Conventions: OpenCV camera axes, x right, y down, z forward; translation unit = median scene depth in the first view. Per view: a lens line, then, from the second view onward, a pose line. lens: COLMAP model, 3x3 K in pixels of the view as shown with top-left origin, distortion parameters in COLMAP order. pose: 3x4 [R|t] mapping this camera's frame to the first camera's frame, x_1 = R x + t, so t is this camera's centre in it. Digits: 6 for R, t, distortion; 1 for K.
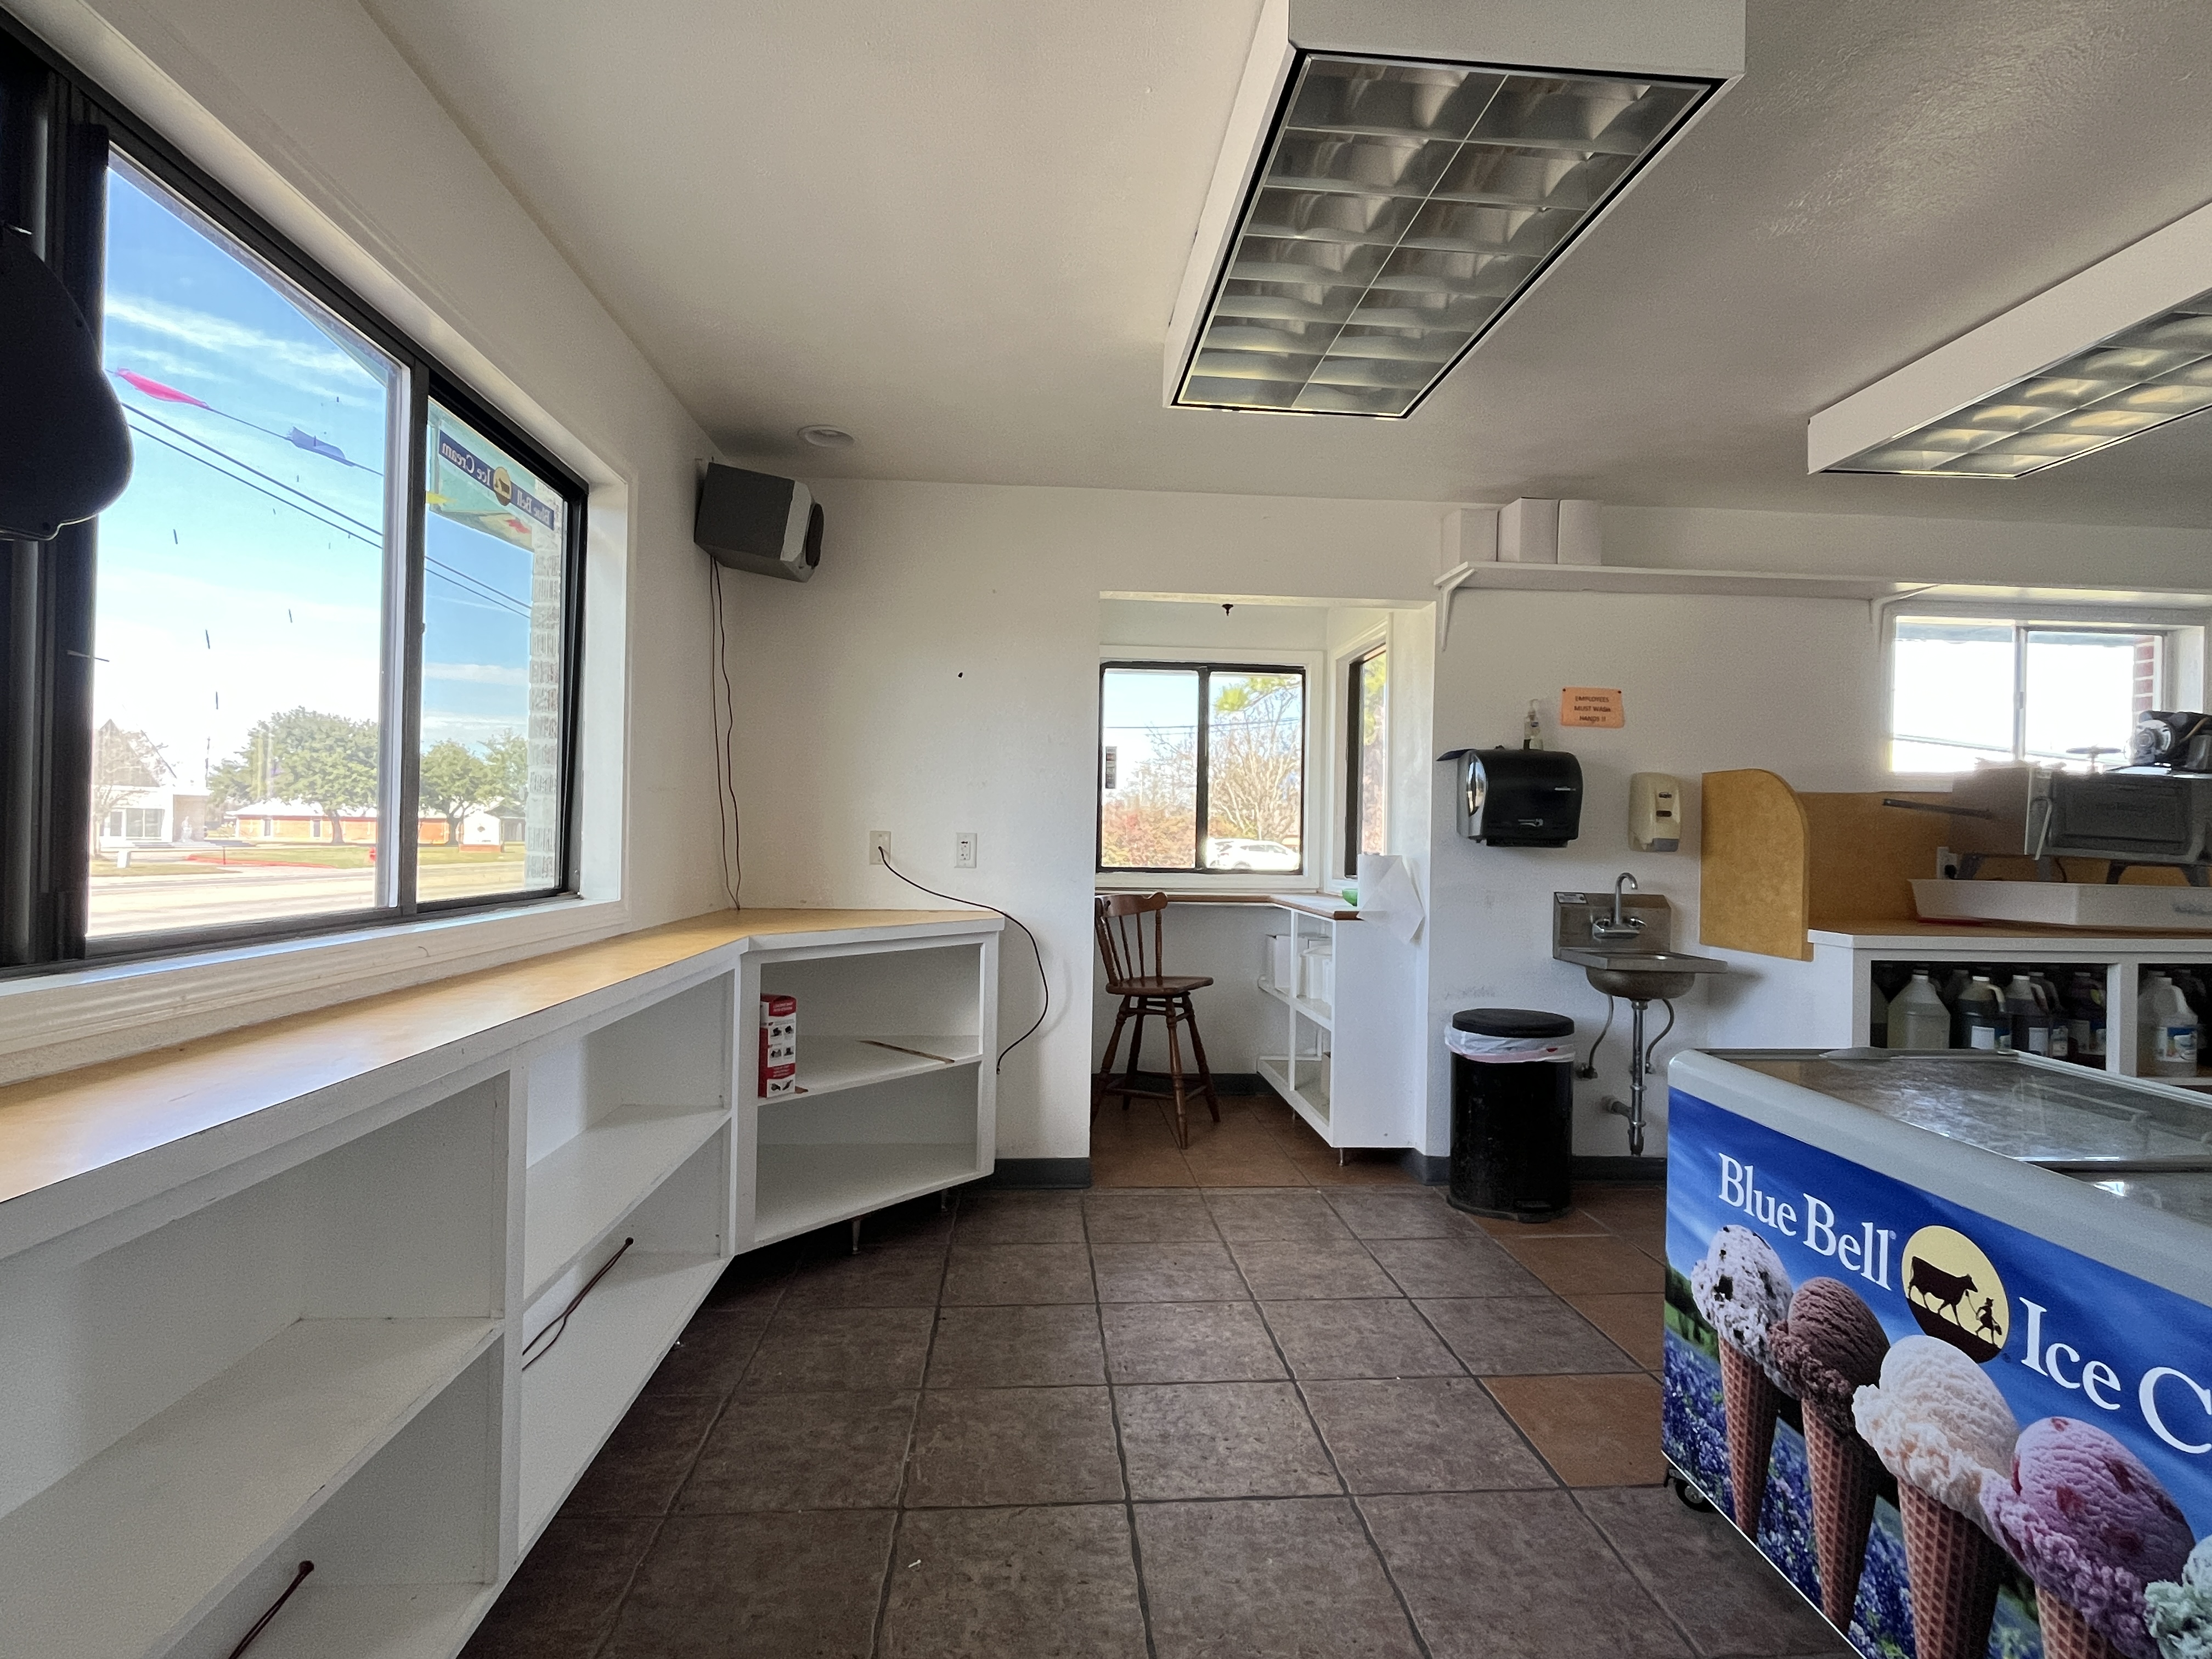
lens RADIAL K [[1057.4, 0, 1106.0], [0, 1057.4, 829.5], [0, 0, 1]] dist [-0.000924, -0.001658]
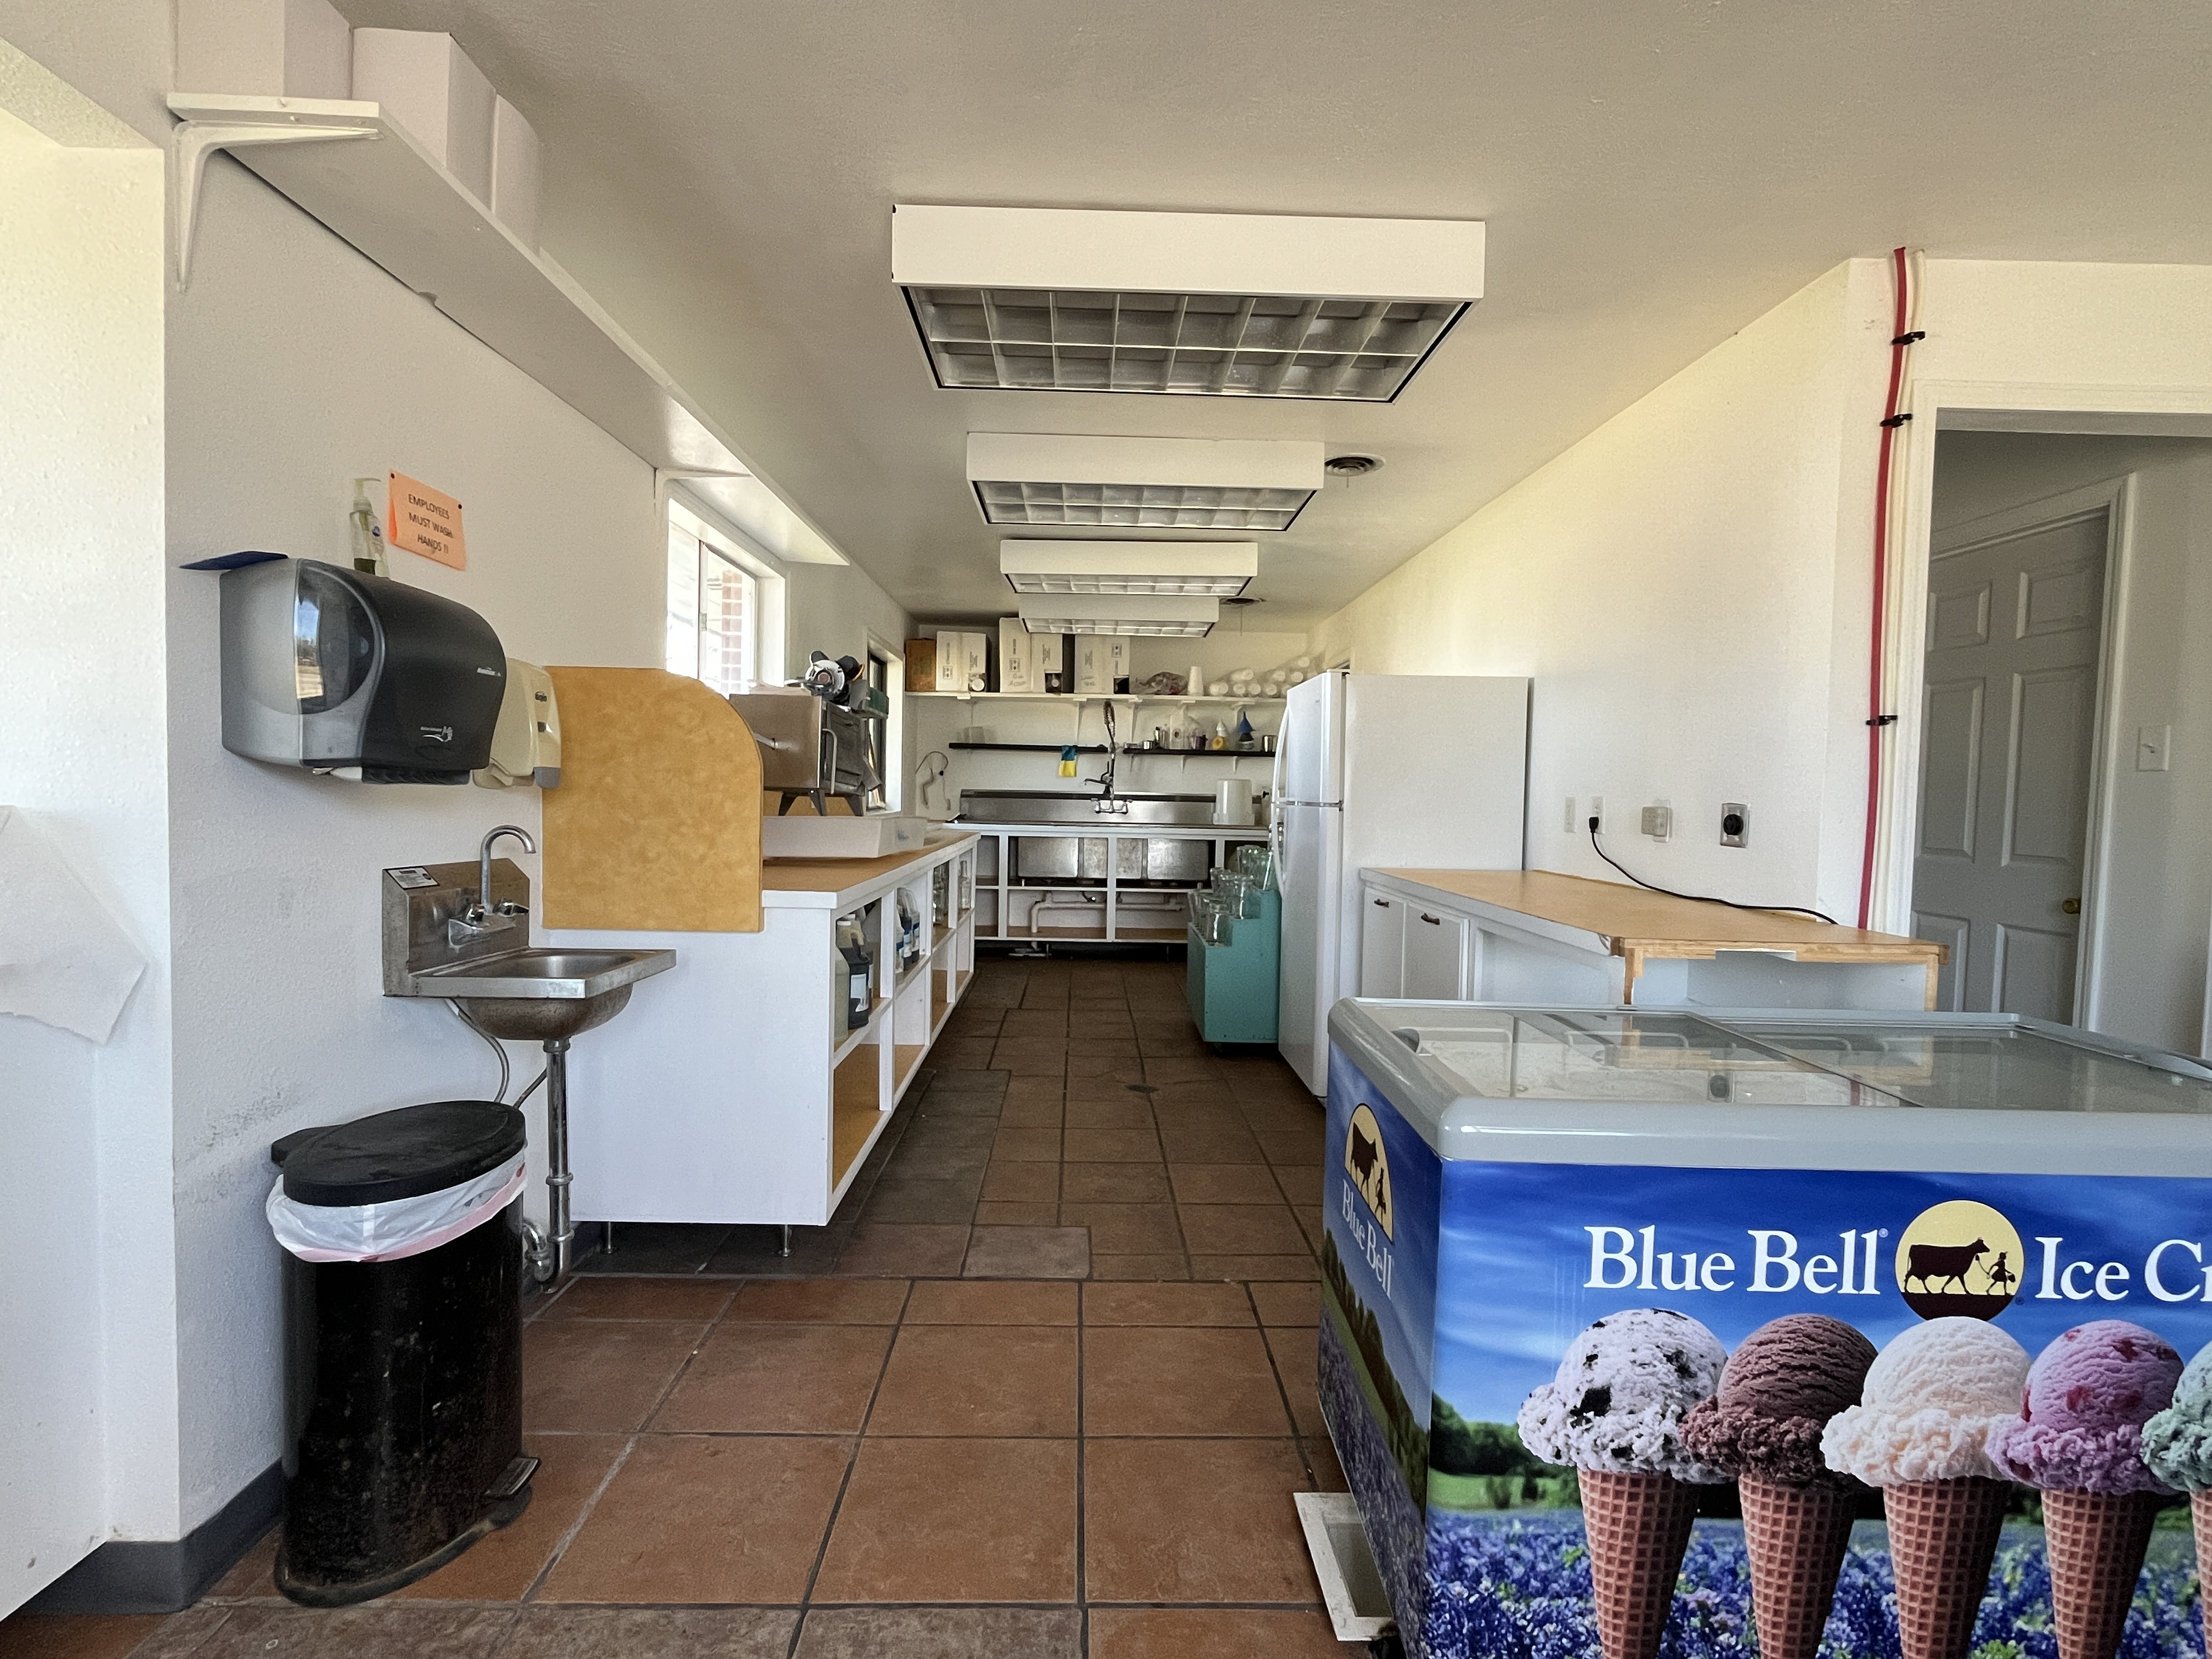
lens RADIAL K [[1057.4, 0, 1106.0], [0, 1057.4, 829.5], [0, 0, 1]] dist [-0.000924, -0.001658]
pose [[0.056177, -0.052653, 0.997032, -0.159706], [-0.027078, 0.998161, 0.054238, 0.006156], [-0.998054, -0.030044, 0.054648, 1.454412]]
